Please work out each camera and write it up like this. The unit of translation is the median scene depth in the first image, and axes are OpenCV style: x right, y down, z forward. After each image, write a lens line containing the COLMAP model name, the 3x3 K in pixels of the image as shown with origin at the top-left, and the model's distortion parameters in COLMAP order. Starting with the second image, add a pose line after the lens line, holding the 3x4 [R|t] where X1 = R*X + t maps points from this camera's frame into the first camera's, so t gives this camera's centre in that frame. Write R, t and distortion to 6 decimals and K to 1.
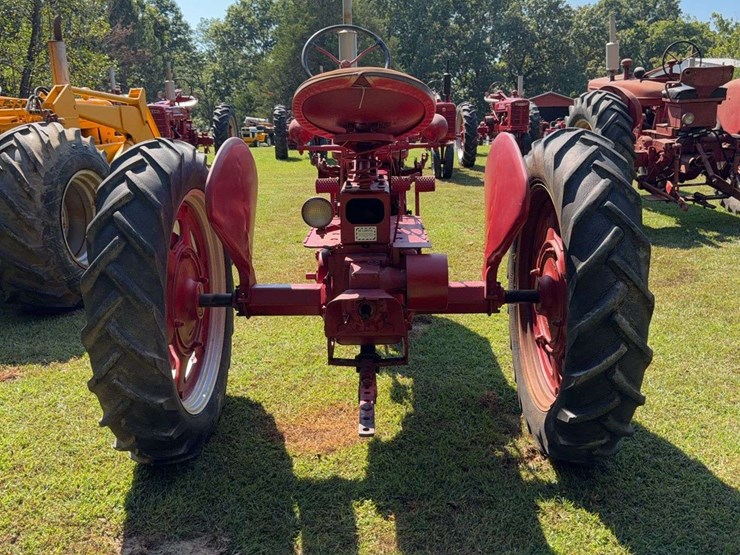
lens RADIAL K [[724.2, 0, 370.0], [0, 724.2, 277.5], [0, 0, 1]] dist [0.178948, -0.297614]
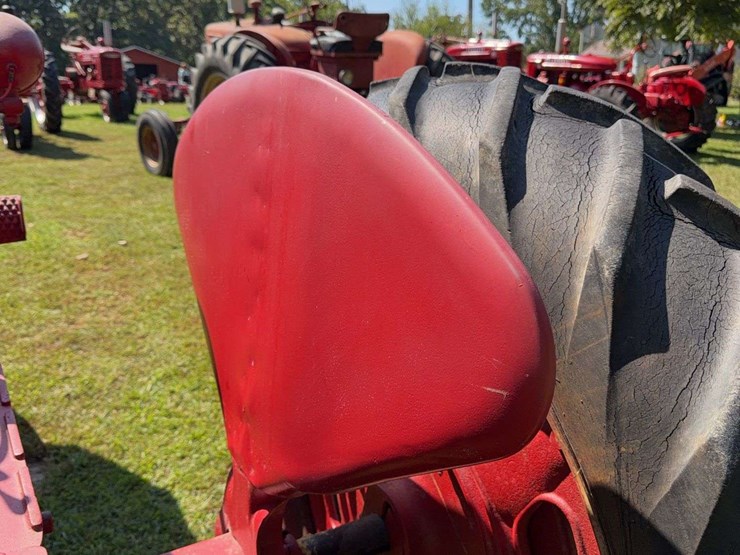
lens RADIAL K [[726.7, 0, 379.0], [0, 726.7, 276.8], [0, 0, 1]] dist [0.081488, -0.191146]
pose [[0.851056, -0.114628, 0.512409, 0.013412], [0.088331, 0.993227, 0.075480, -0.029433], [-0.517591, -0.018976, 0.855418, 0.160634]]
